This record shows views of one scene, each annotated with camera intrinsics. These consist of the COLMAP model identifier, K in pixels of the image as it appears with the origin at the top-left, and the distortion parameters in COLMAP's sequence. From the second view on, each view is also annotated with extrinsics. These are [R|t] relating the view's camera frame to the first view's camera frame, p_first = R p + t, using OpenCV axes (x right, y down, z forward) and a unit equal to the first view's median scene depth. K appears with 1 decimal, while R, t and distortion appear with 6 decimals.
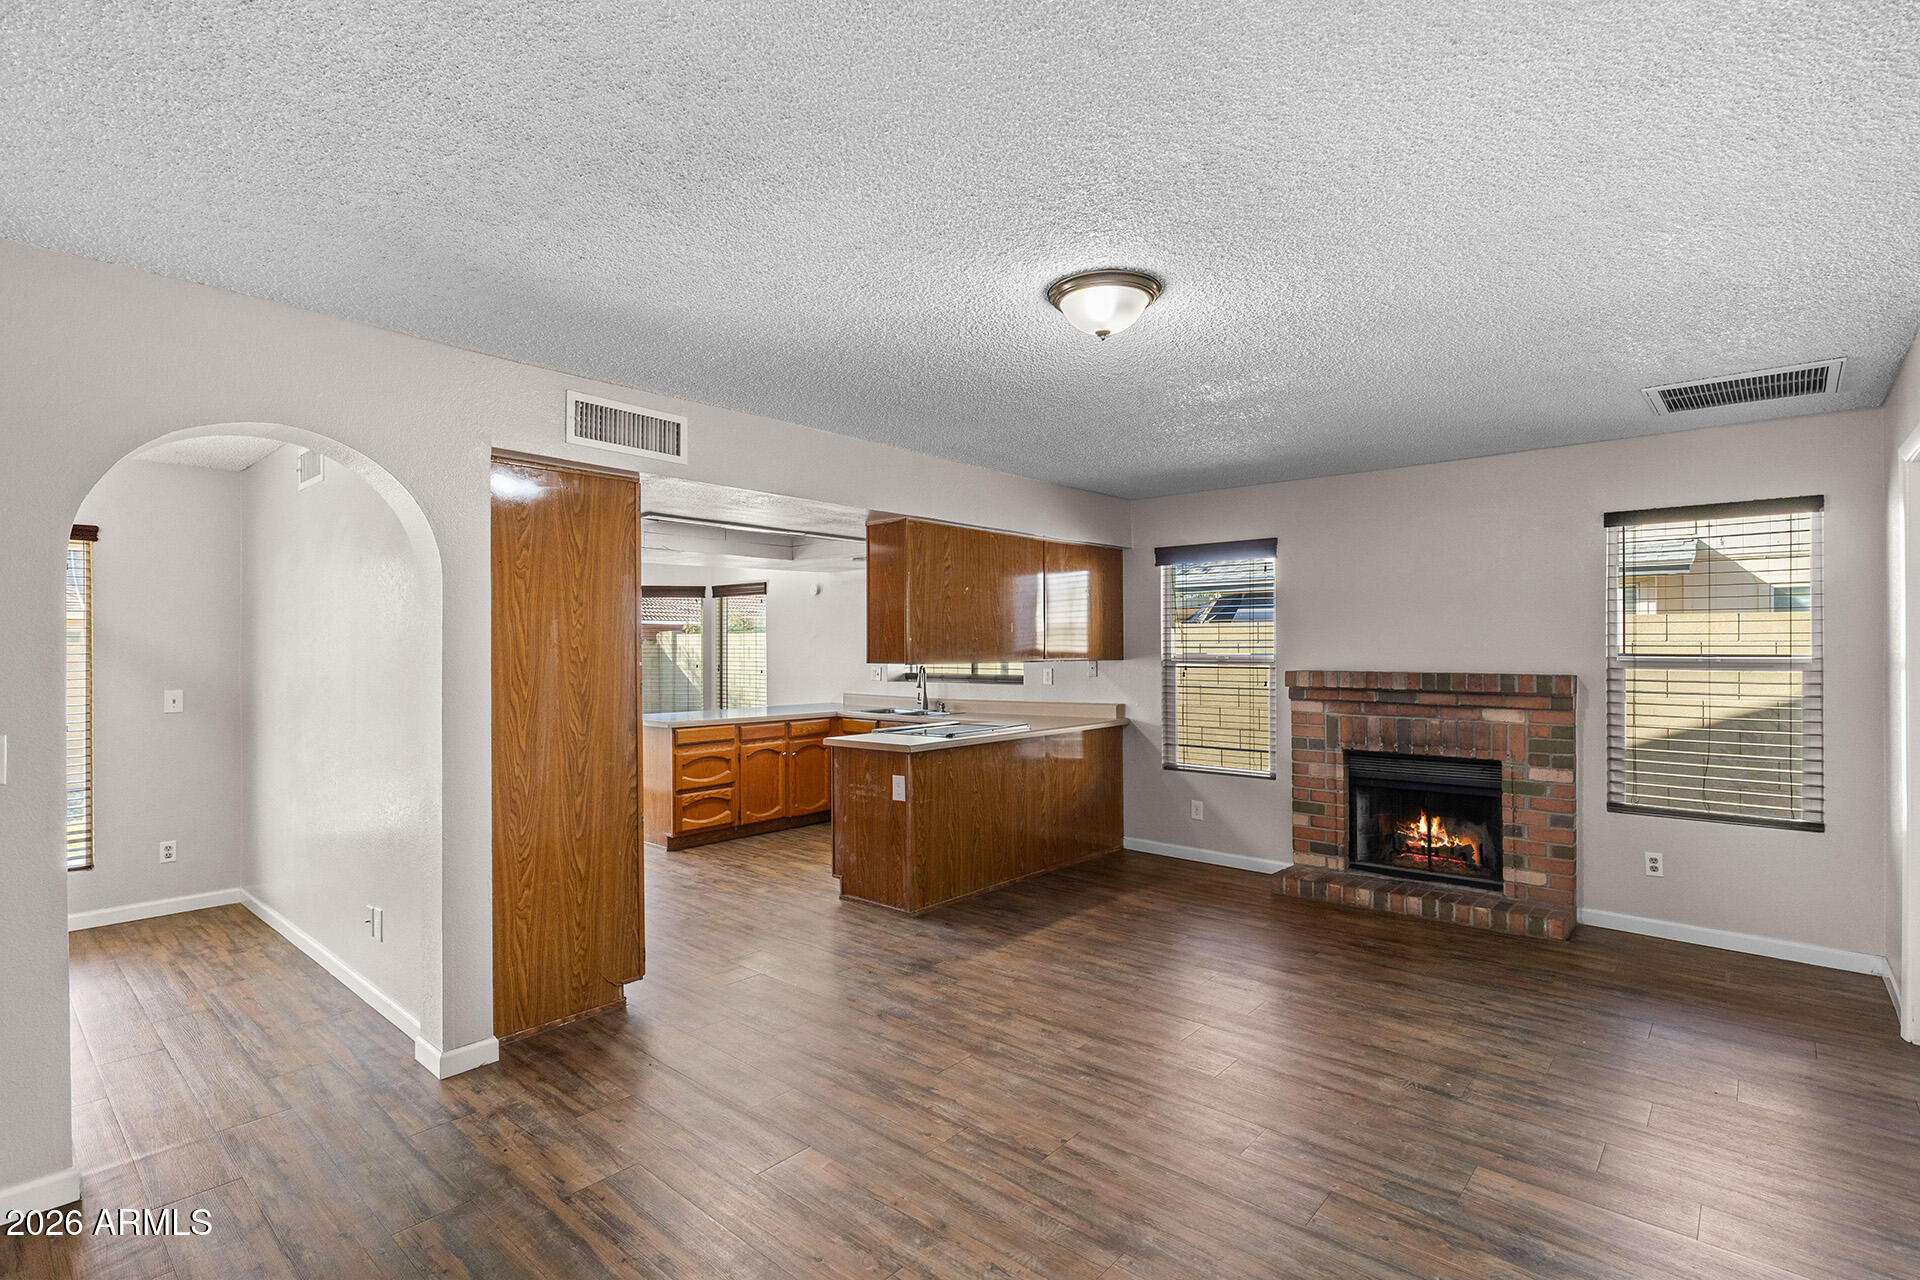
lens RADIAL K [[926.2, 0, 963.1], [0, 926.2, 647.6], [0, 0, 1]] dist [-0.005453, 0.003287]
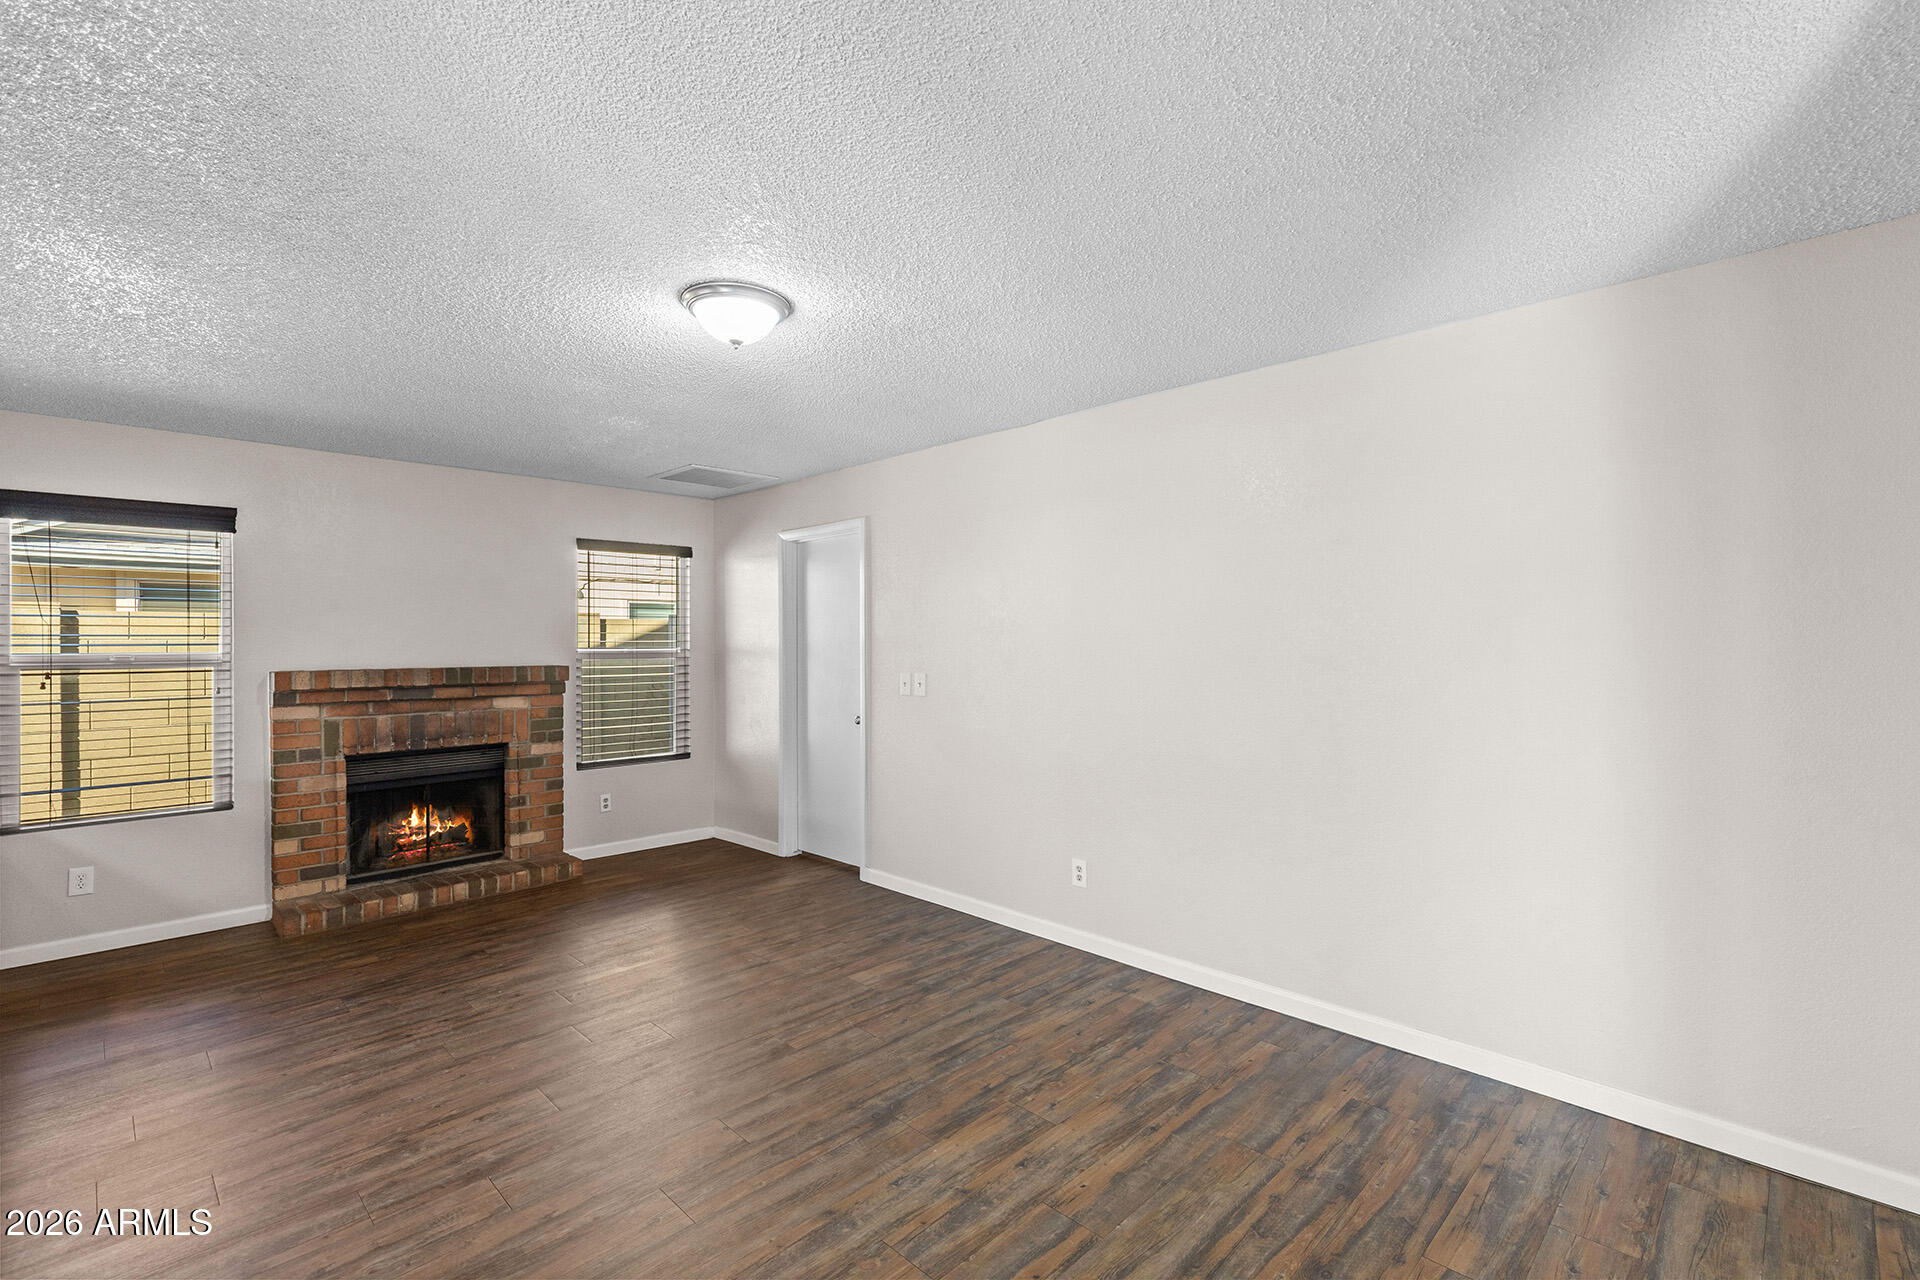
lens RADIAL K [[881.3, 0, 956.8], [0, 881.3, 648.4], [0, 0, 1]] dist [0.009506, -0.003073]
pose [[0.036159, -0.008473, 0.999310, -0.437343], [0.005028, 0.999953, 0.008297, 0.000089], [-0.999333, 0.004724, 0.036200, 0.366590]]
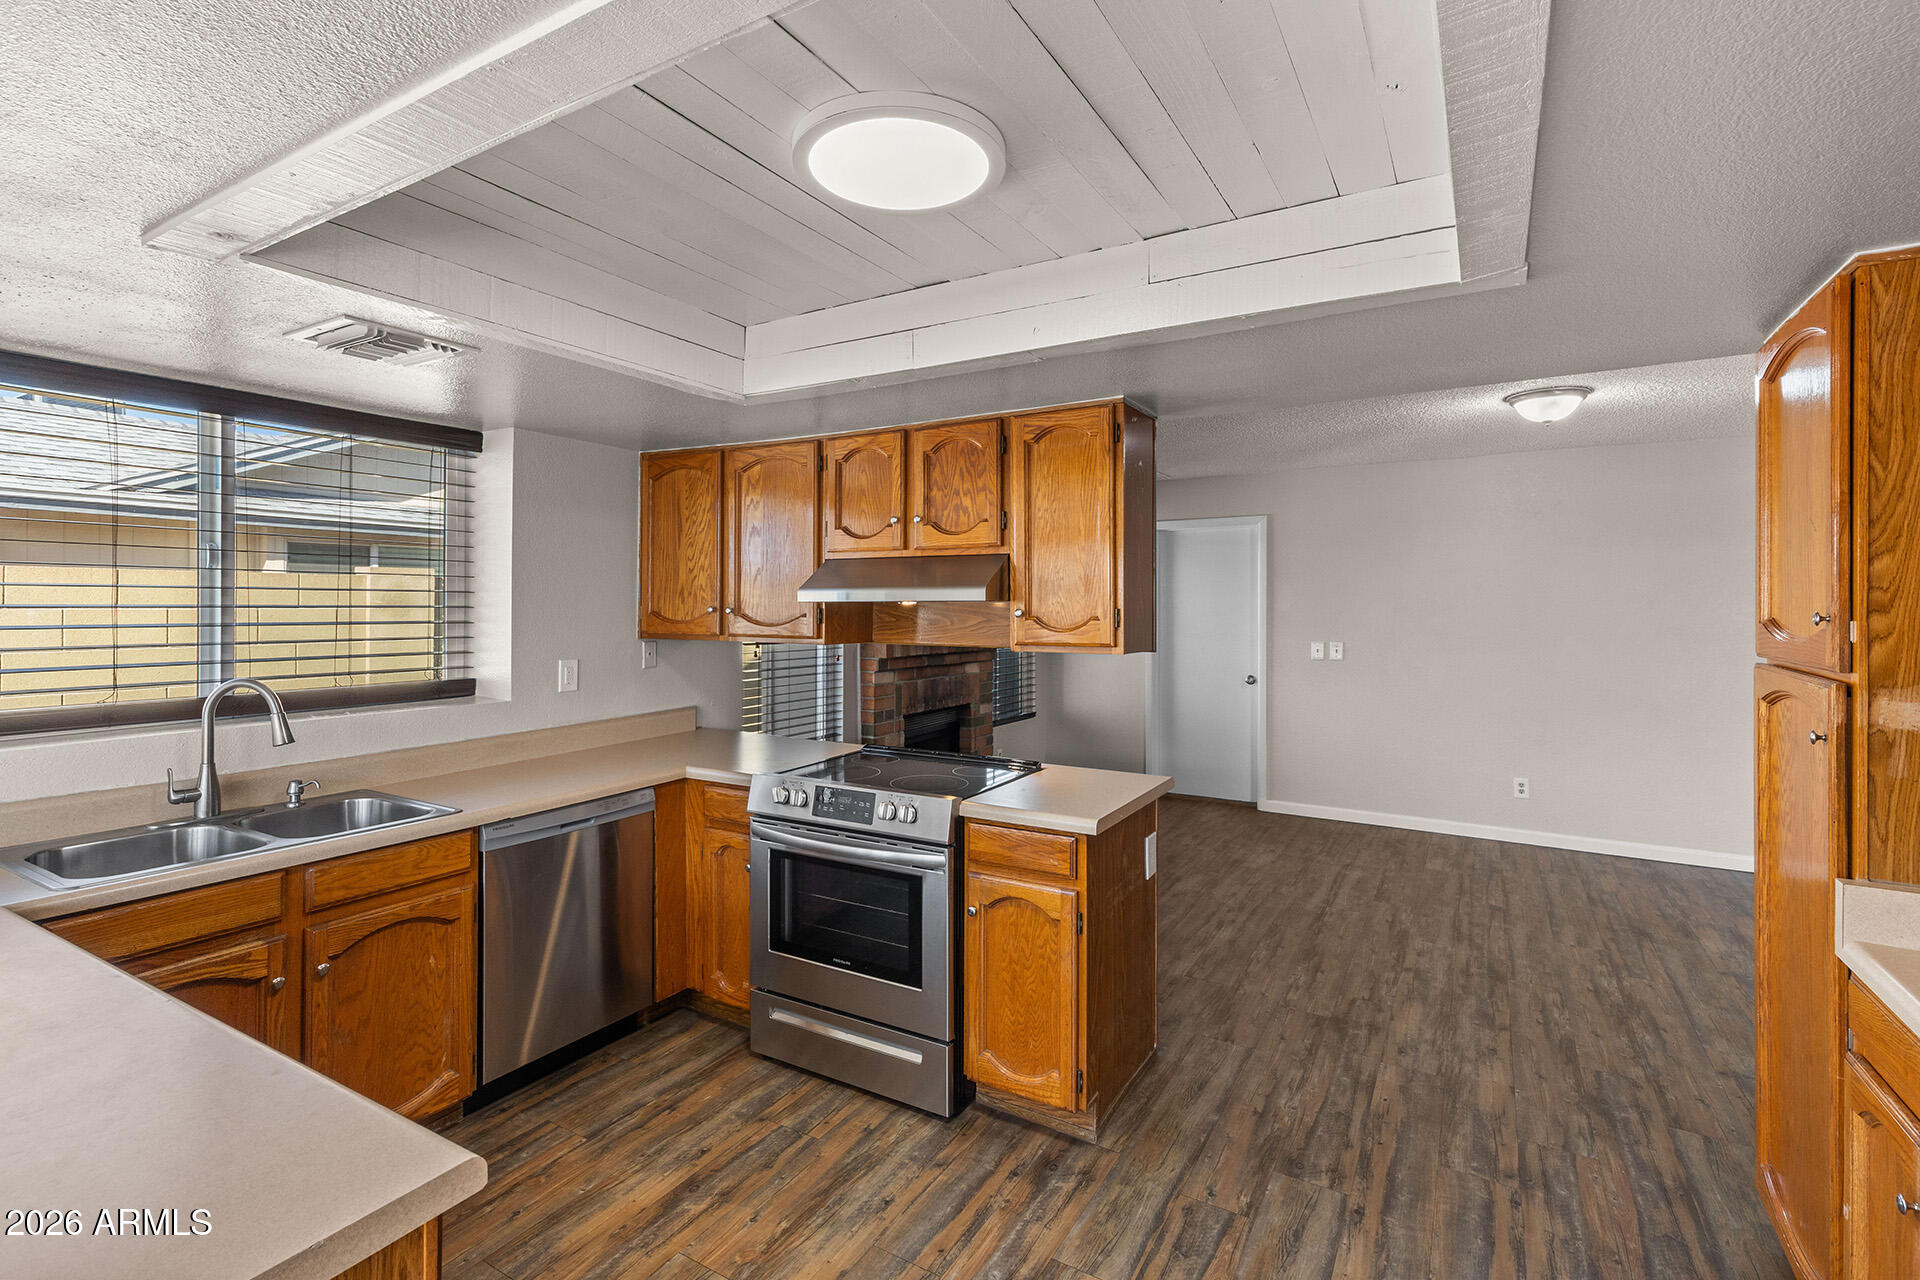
lens RADIAL K [[881.3, 0, 970.3], [0, 881.3, 589.1], [0, 0, 1]] dist [0.009506, -0.003073]
pose [[-0.198196, 0.022656, 0.979901, -0.560921], [0.000476, 0.999735, -0.023019, -0.007385], [-0.980162, -0.004096, -0.198154, 1.122068]]
